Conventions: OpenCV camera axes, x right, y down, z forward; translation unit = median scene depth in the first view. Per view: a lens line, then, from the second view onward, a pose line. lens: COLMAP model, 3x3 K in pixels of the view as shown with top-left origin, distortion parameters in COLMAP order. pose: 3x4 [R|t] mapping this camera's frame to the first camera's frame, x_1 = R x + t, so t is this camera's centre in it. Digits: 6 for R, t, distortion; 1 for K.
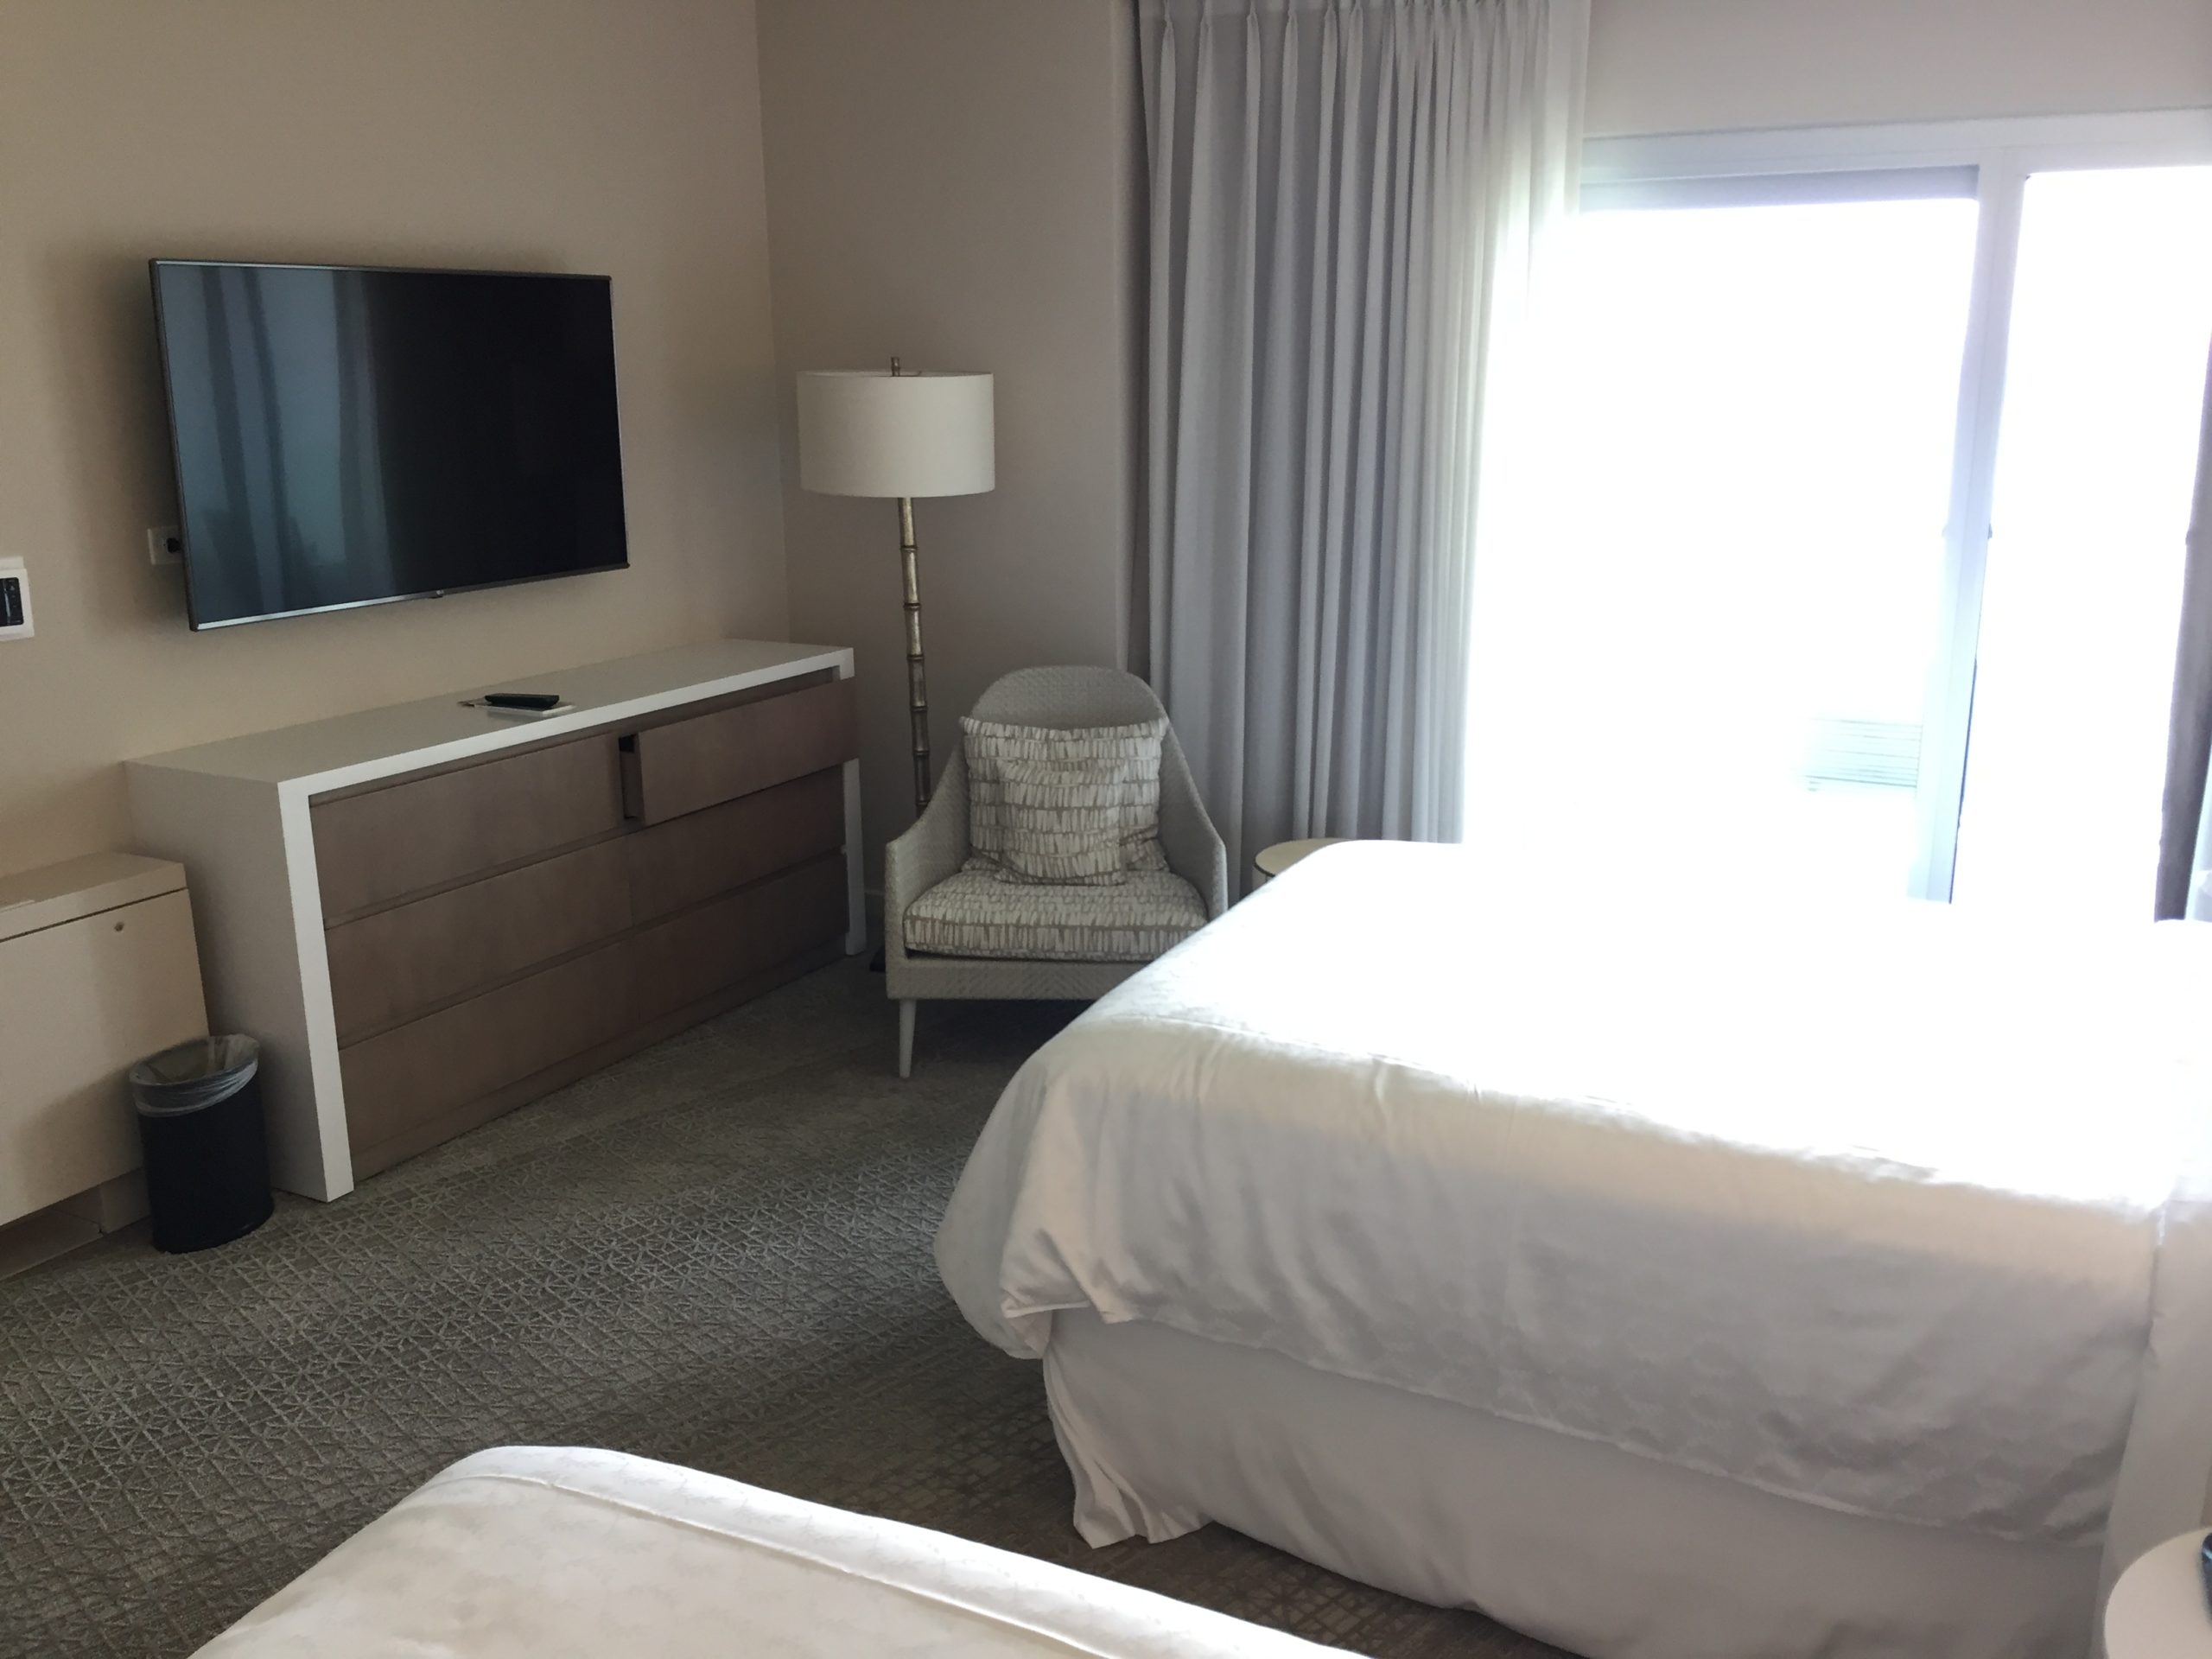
lens RADIAL K [[1869.3, 0, 1106.0], [0, 1869.3, 829.5], [0, 0, 1]] dist [0.007242, -0.005093]
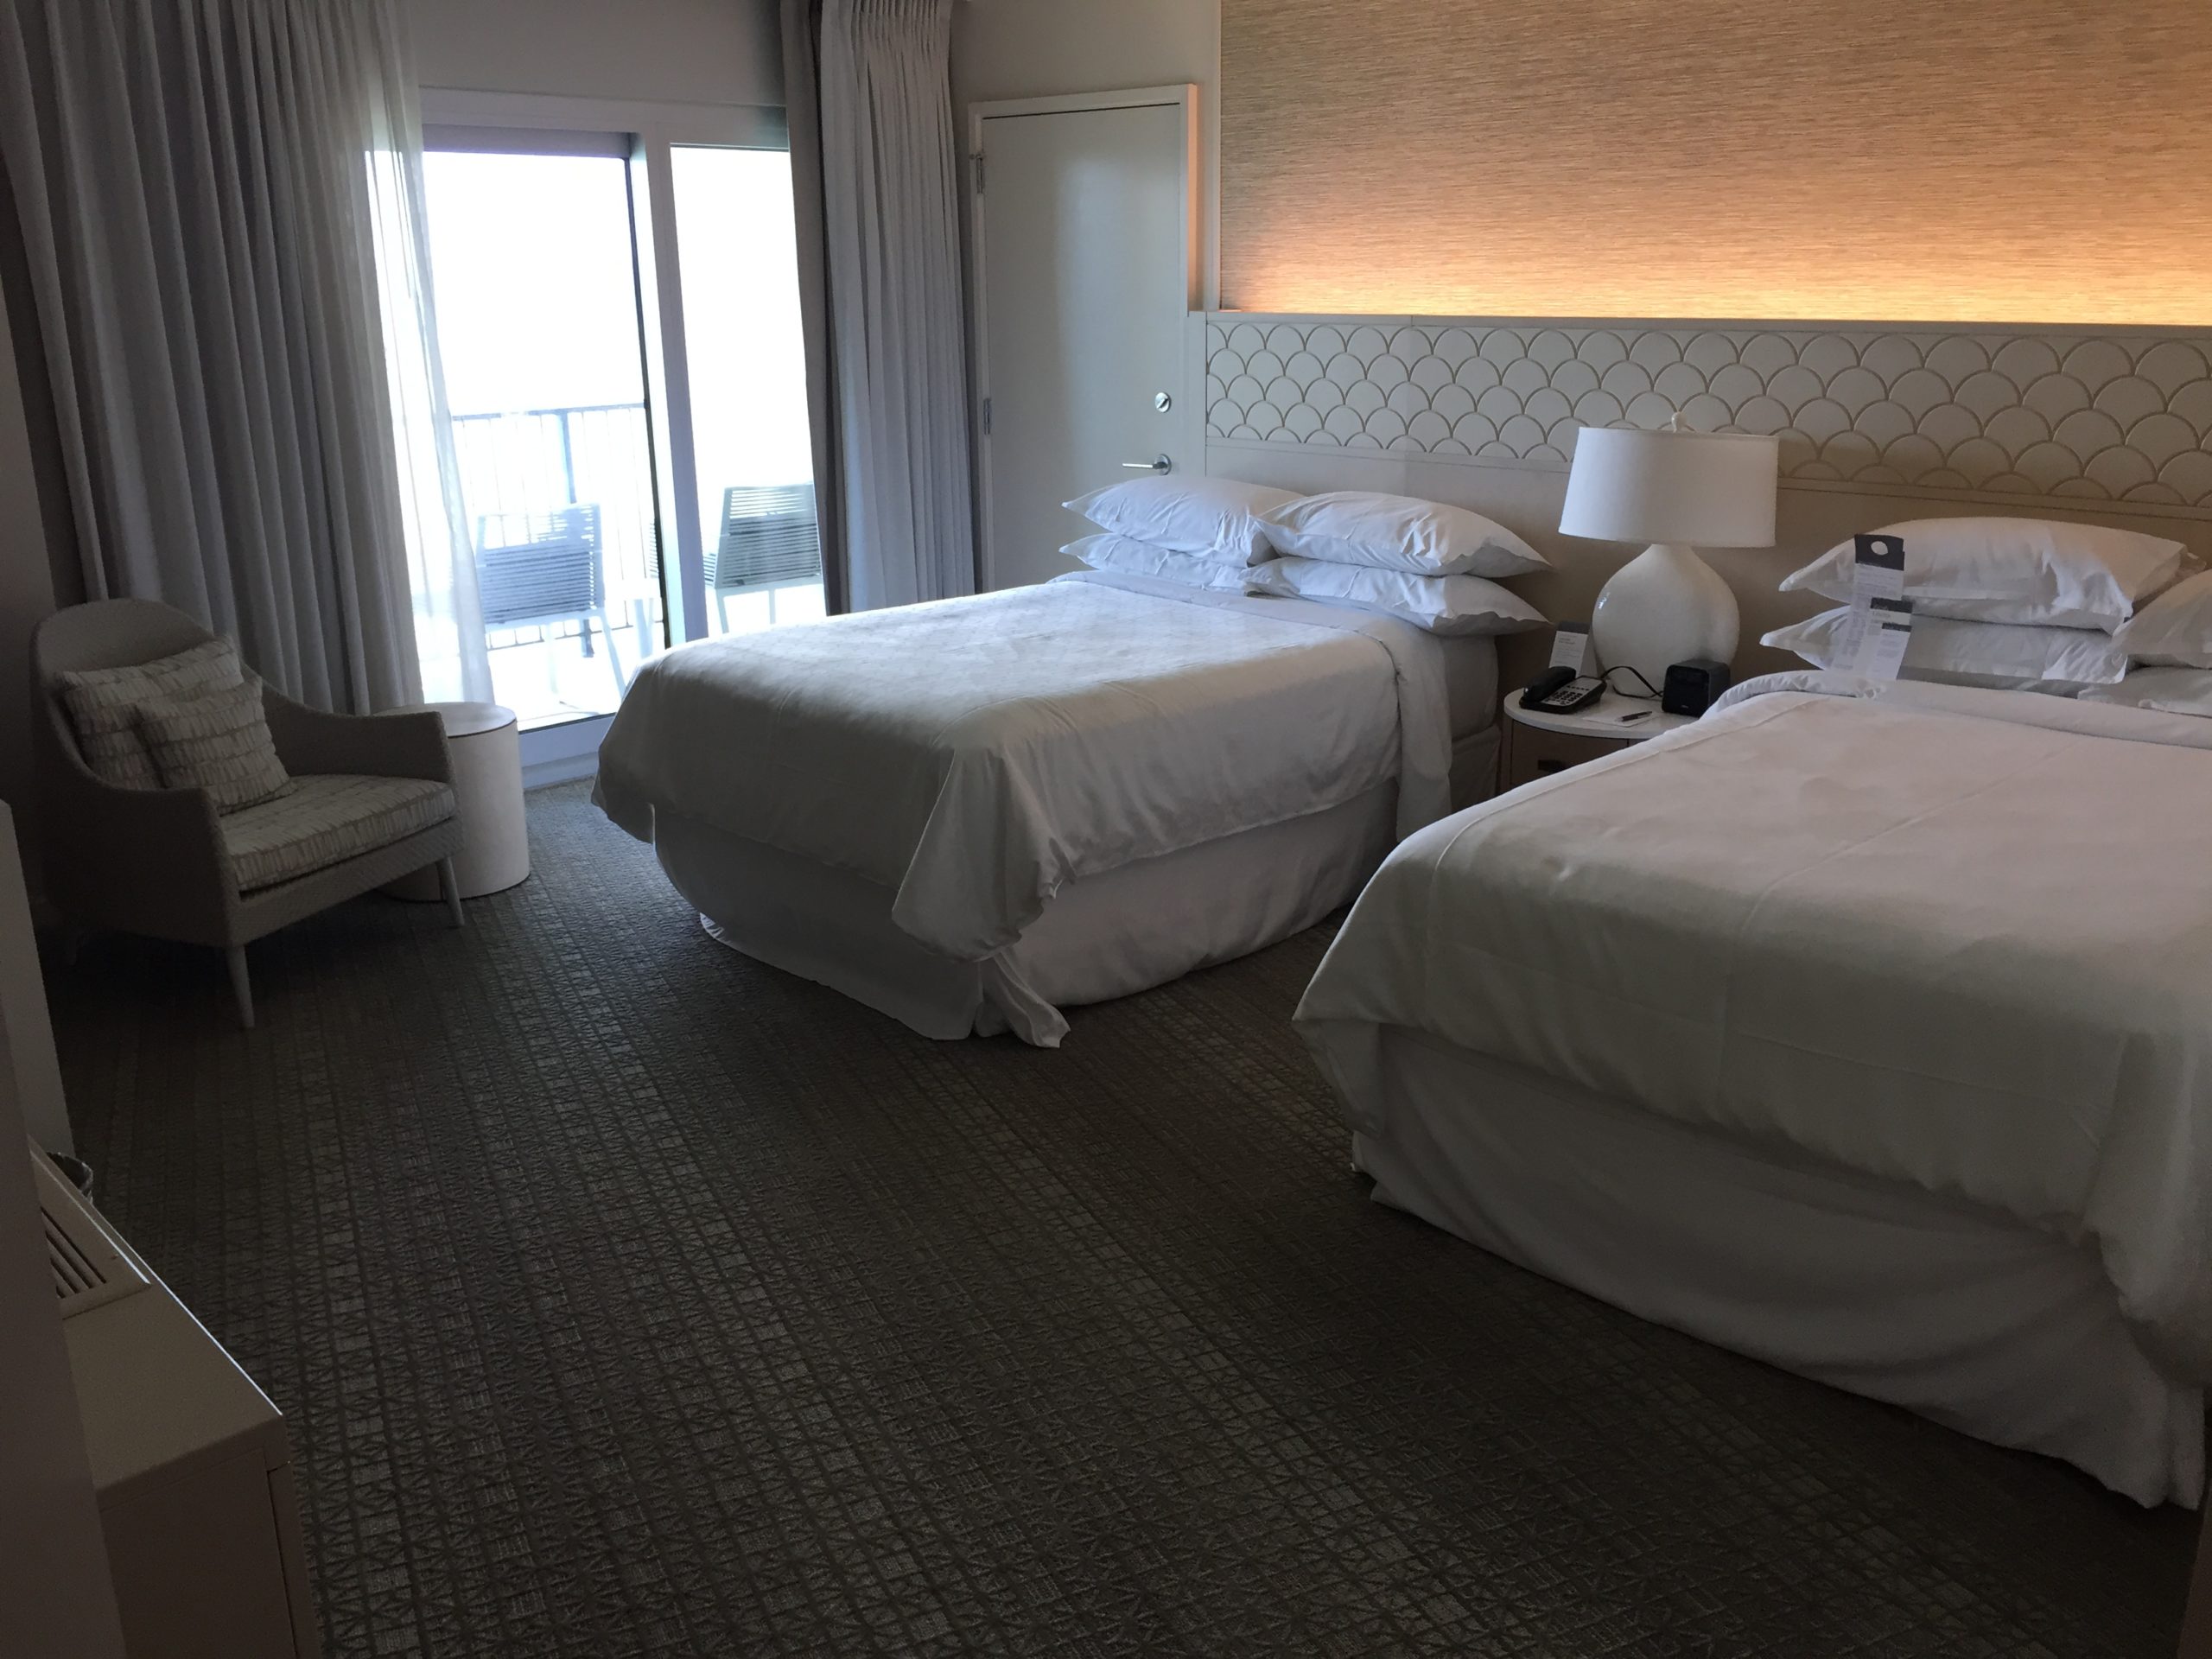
lens RADIAL K [[1869.3, 0, 1106.0], [0, 1869.3, 829.5], [0, 0, 1]] dist [0.007242, -0.005093]
pose [[0.298915, -0.268057, 0.915858, -1.439607], [0.236927, 0.950533, 0.200878, -0.091656], [-0.924400, 0.156946, 0.347638, 0.425717]]
